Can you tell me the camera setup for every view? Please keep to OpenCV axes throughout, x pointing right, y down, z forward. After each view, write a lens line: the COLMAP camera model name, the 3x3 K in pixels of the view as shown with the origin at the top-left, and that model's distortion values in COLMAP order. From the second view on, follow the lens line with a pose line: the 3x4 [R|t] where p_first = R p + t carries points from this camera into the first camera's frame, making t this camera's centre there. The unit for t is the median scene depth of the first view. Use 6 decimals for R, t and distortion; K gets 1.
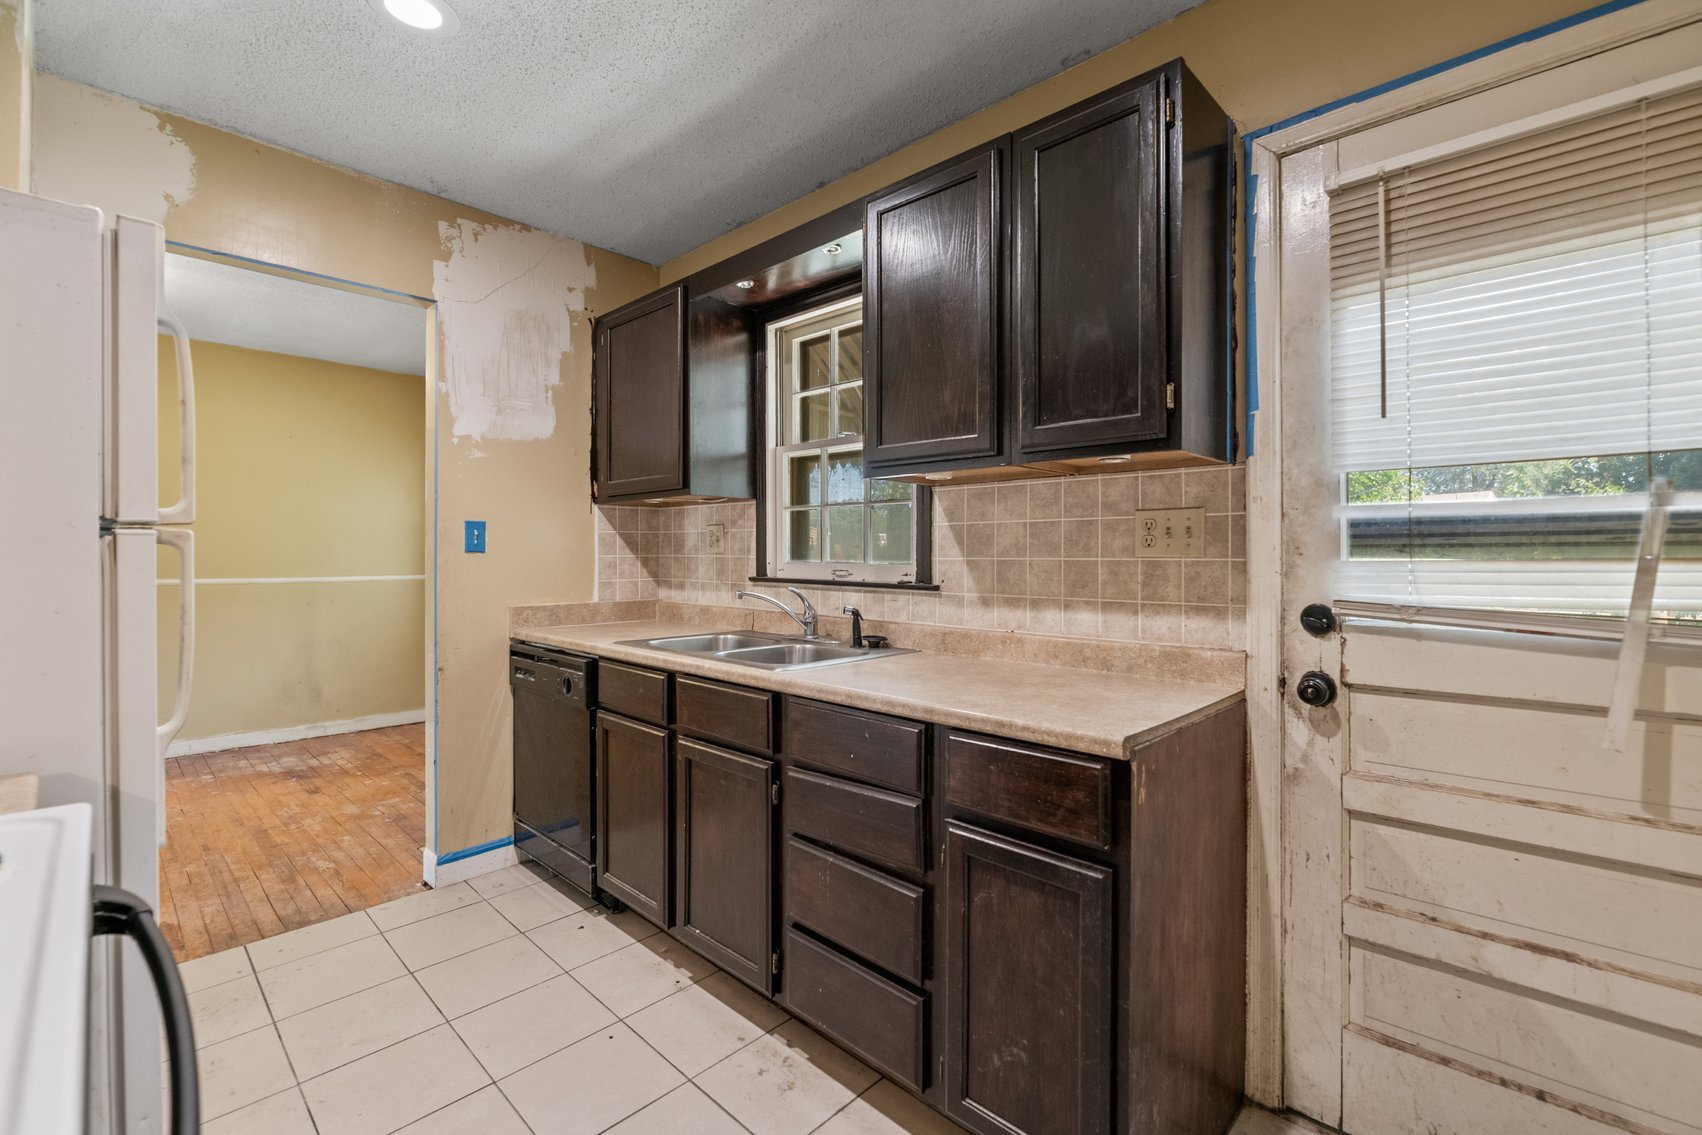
lens RADIAL K [[743.8, 0, 854.5], [0, 743.8, 551.6], [0, 0, 1]] dist [0.000254, -0.000407]
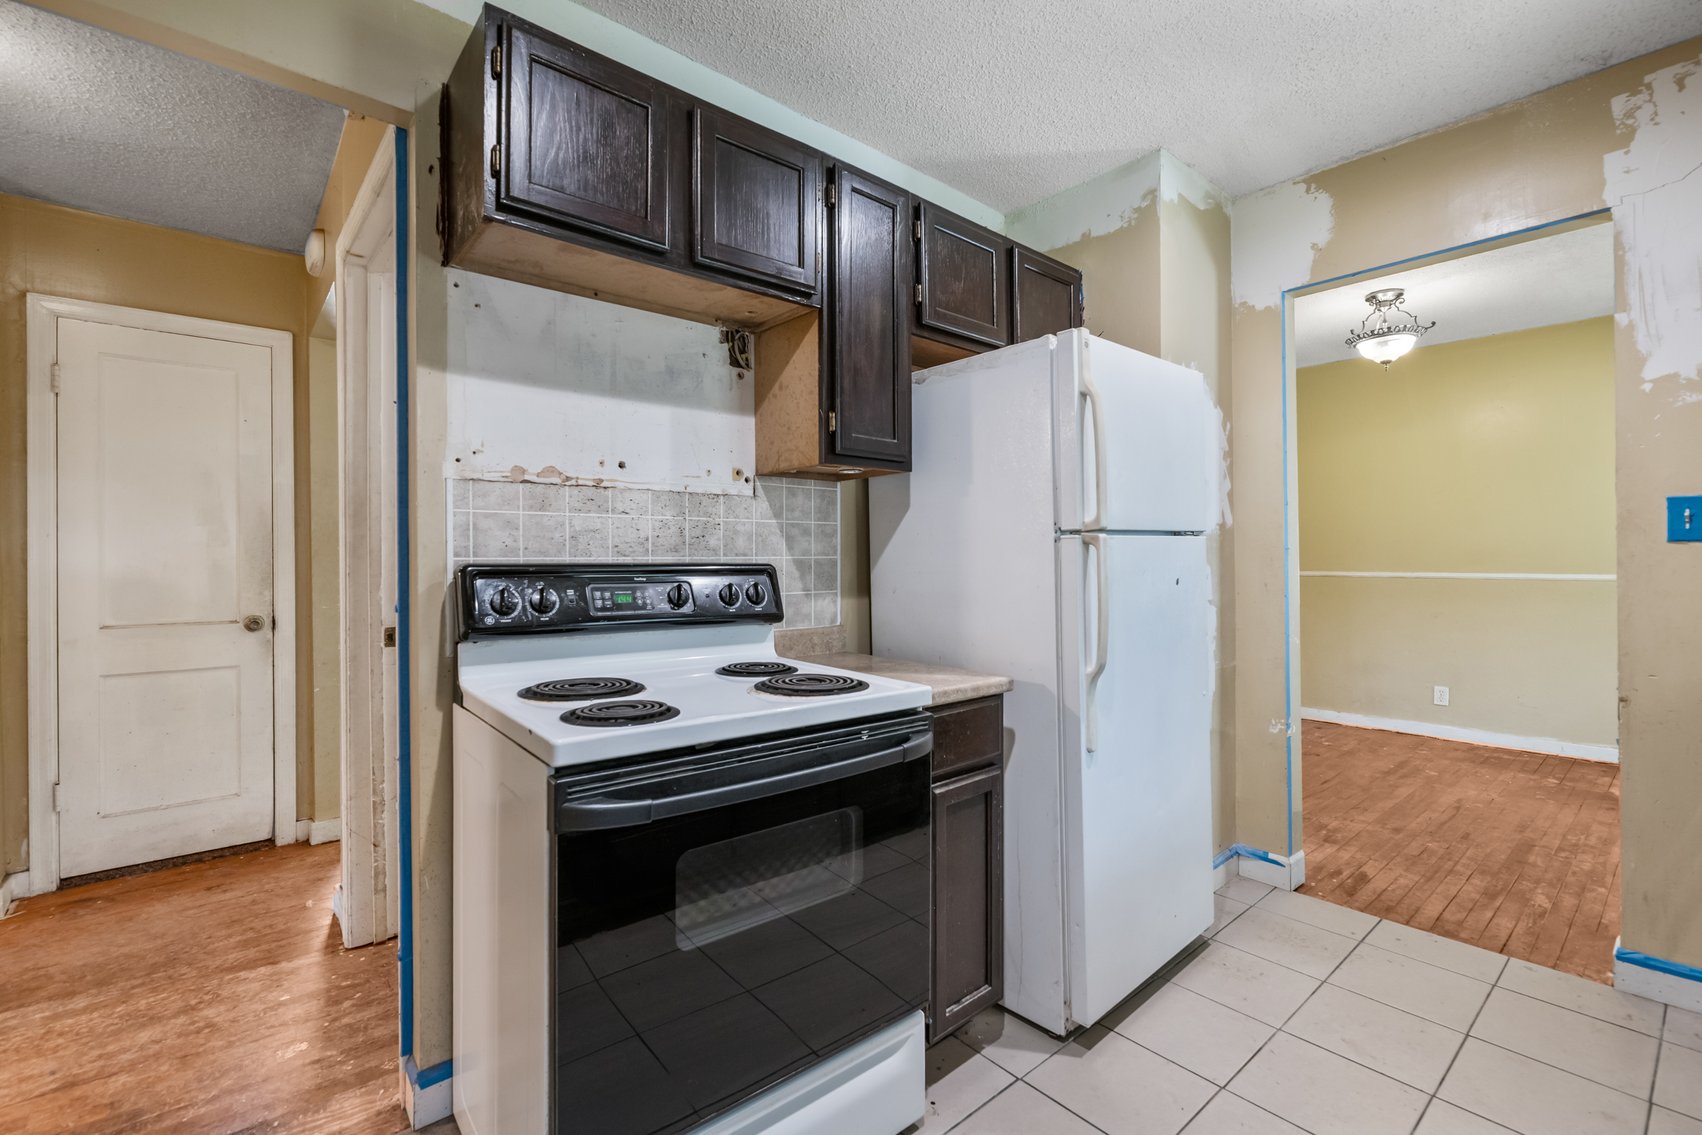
lens RADIAL K [[747.8, 0, 851.9], [0, 747.8, 559.6], [0, 0, 1]] dist [-0.000154, -0.001776]
pose [[-0.101865, 0.003407, -0.994792, 0.303121], [0.015609, 0.999876, 0.001826, 0.005208], [0.994676, -0.015342, -0.101905, 0.356557]]
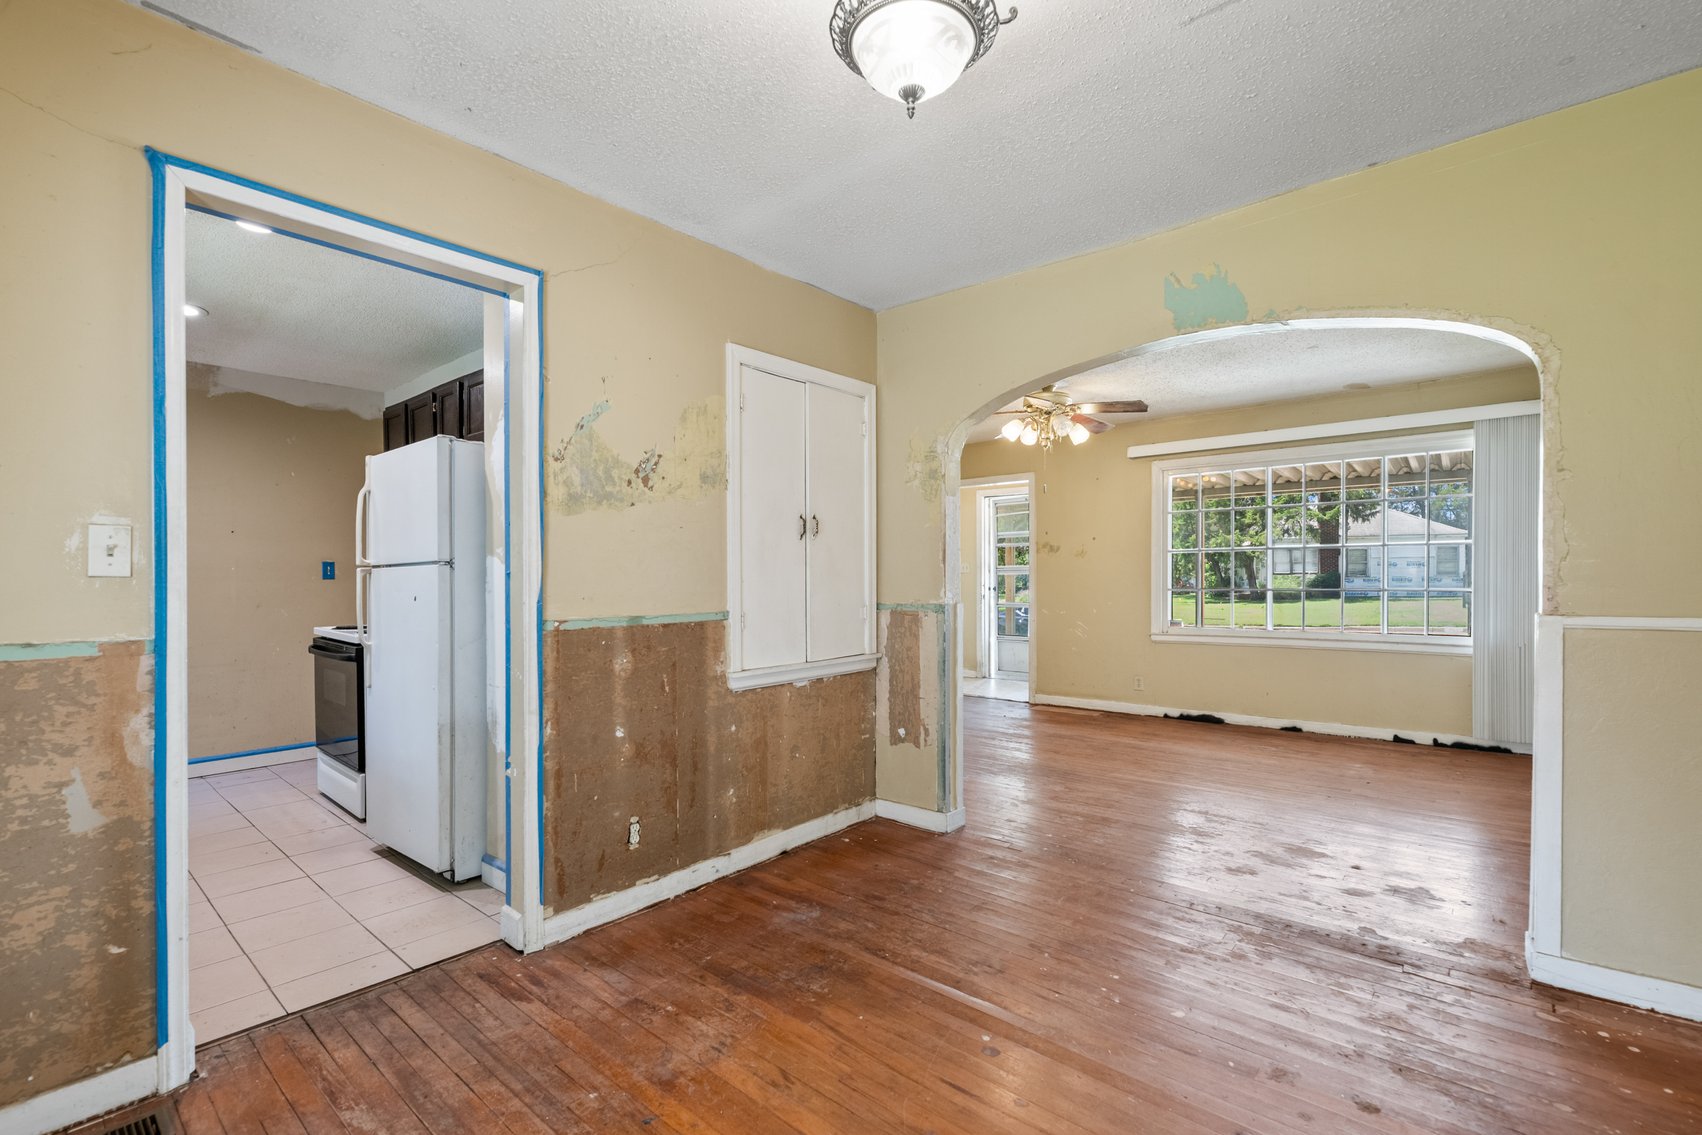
lens RADIAL K [[759.8, 0, 838.2], [0, 759.8, 582.2], [0, 0, 1]] dist [-0.001741, -0.001061]
pose [[-0.999254, 0.004728, -0.038333, -1.312362], [0.004868, 0.999982, -0.003567, 0.020054], [0.038316, -0.003751, -0.999259, 1.977226]]
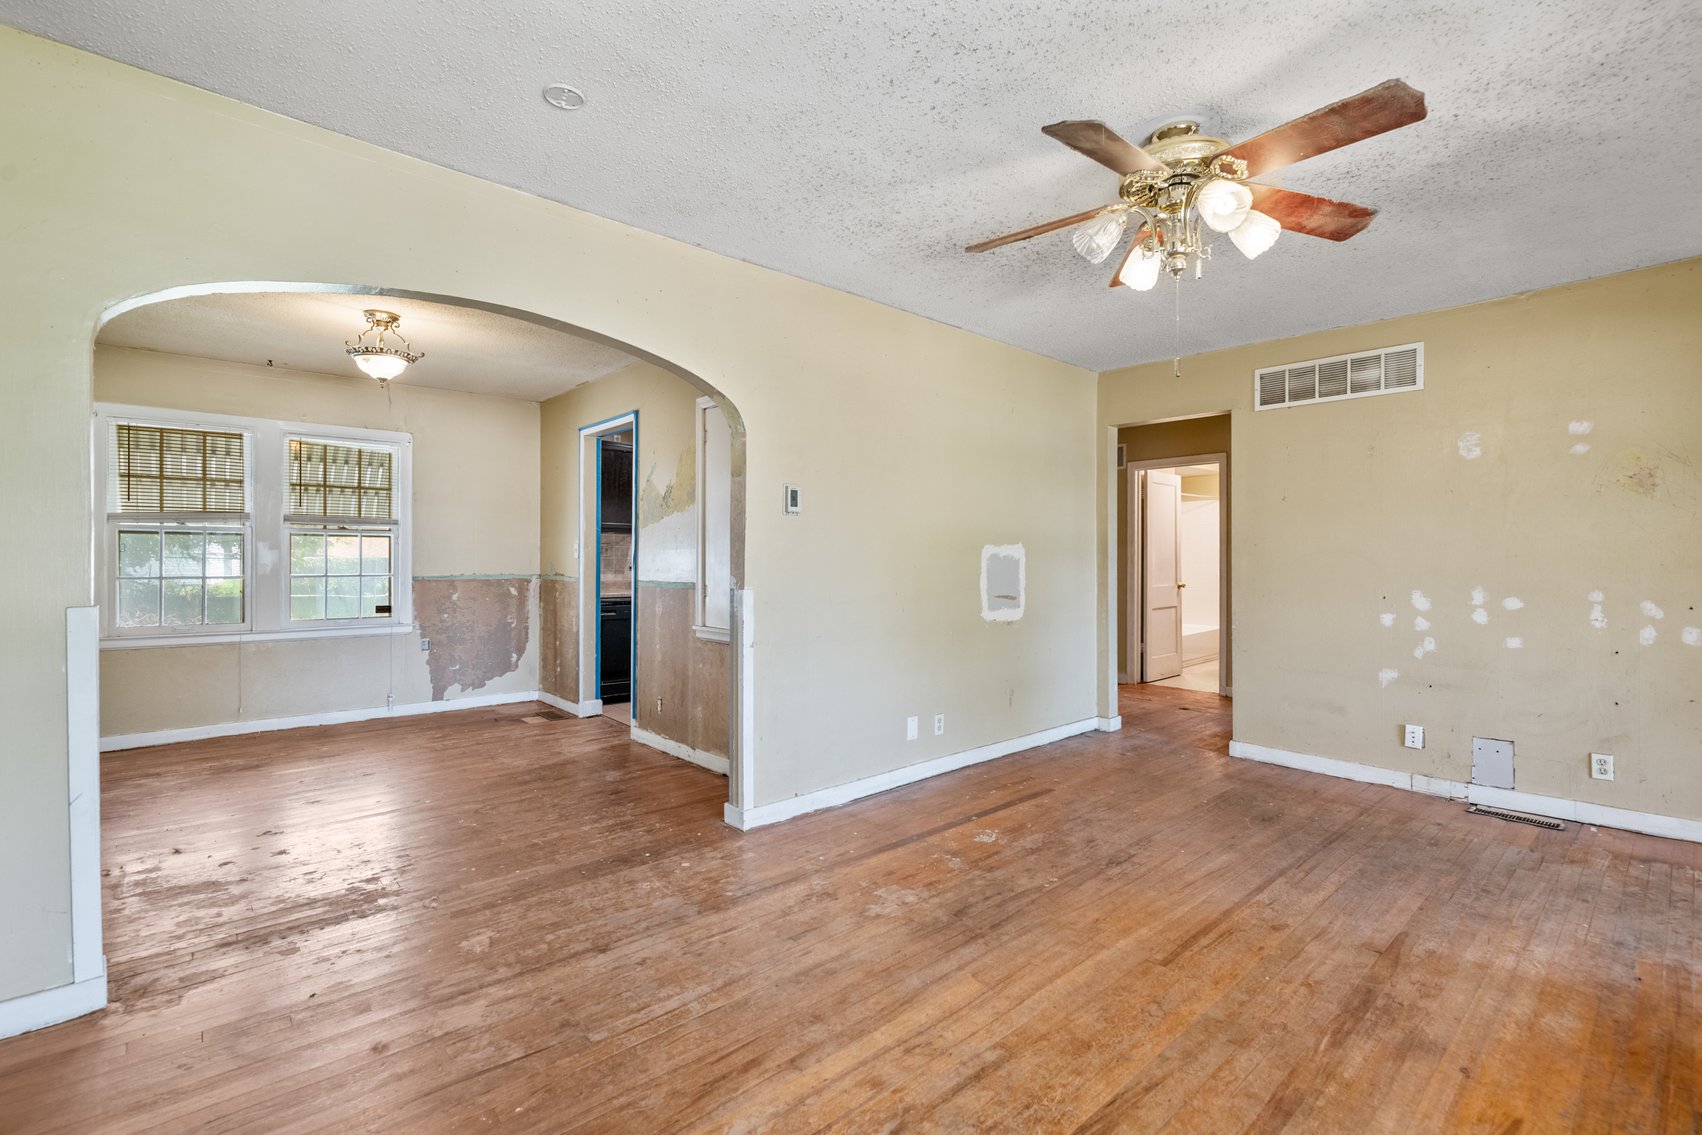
lens RADIAL K [[747.8, 0, 851.9], [0, 747.8, 559.6], [0, 0, 1]] dist [-0.000154, -0.001776]
pose [[0.080283, -0.001311, 0.996771, -3.006260], [-0.011934, 0.999926, 0.002276, -0.003810], [-0.996701, -0.012078, 0.080262, 0.131432]]
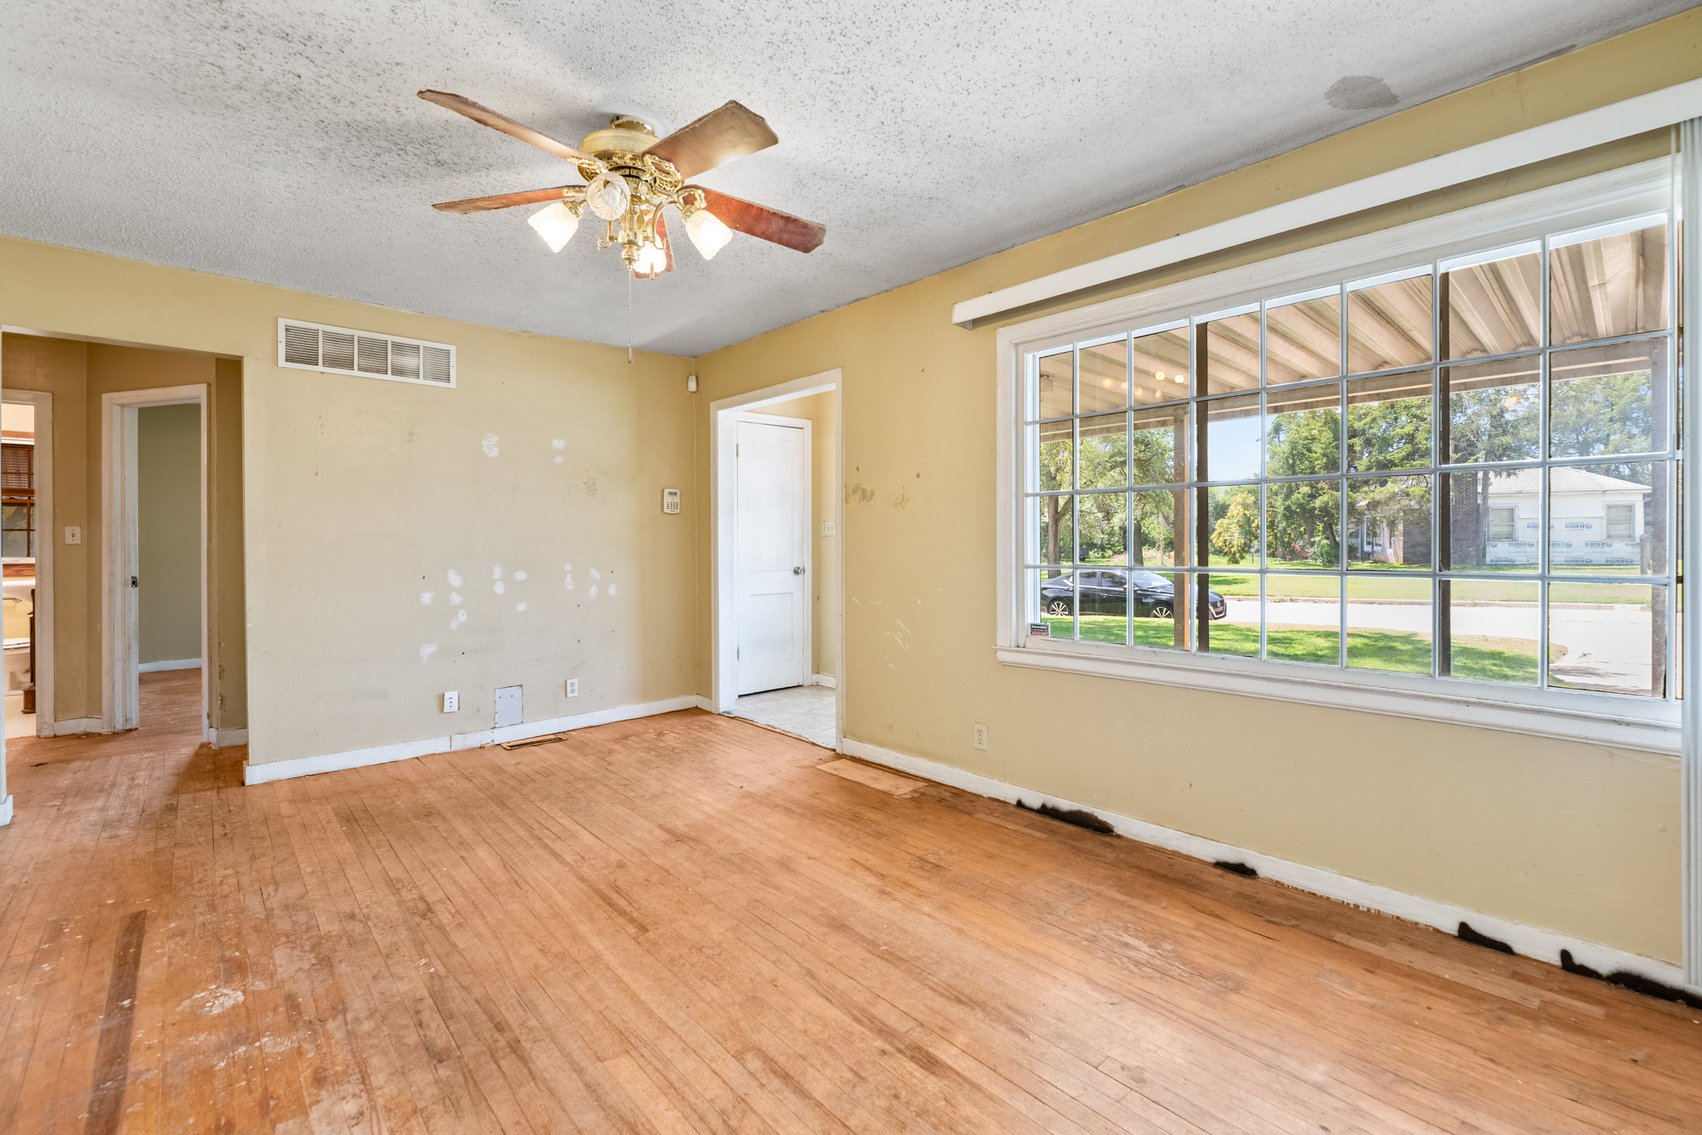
lens RADIAL K [[748.7, 0, 855.0], [0, 748.7, 541.4], [0, 0, 1]] dist [-0.001947, -0.001247]
pose [[-0.996515, 0.004530, 0.083293, -2.385921], [0.003703, 0.999942, -0.010088, 0.007657], [-0.083334, -0.009745, -0.996474, 0.767927]]
